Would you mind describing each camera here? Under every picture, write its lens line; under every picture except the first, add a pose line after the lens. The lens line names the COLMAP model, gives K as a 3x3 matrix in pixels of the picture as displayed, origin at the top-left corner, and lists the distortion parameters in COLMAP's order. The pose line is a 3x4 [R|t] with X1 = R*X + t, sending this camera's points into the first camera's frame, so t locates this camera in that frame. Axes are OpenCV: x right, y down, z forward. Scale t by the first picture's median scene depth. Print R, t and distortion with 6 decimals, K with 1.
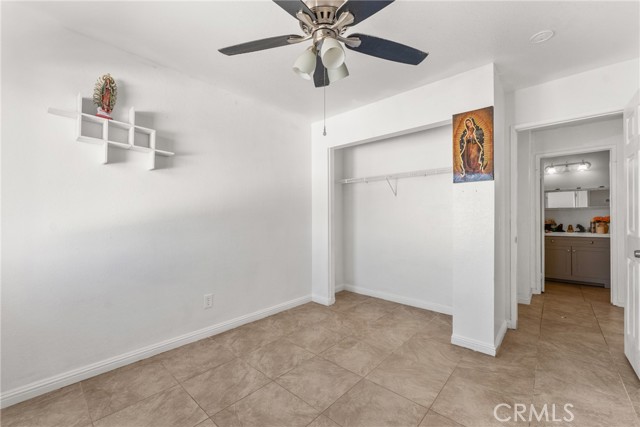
lens RADIAL K [[260.4, 0, 320.3], [0, 260.4, 216.5], [0, 0, 1]] dist [-0.002839, -0.000134]
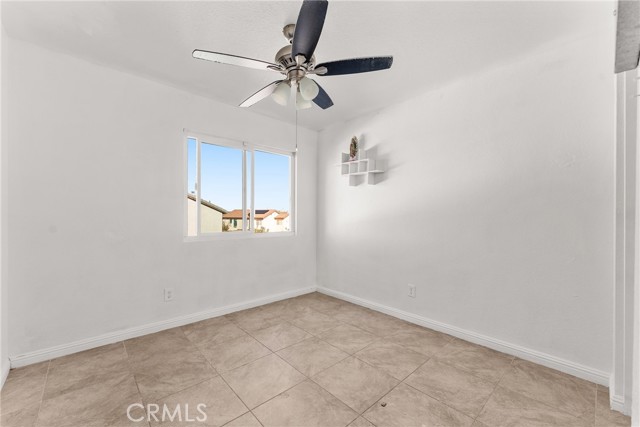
lens RADIAL K [[260.4, 0, 320.3], [0, 260.4, 212.2], [0, 0, 1]] dist [-0.002839, -0.000134]
pose [[-0.094249, -0.015082, -0.995434, 0.822520], [-0.008306, 0.999862, -0.014363, 0.004331], [0.995514, 0.006914, -0.094361, 0.789787]]
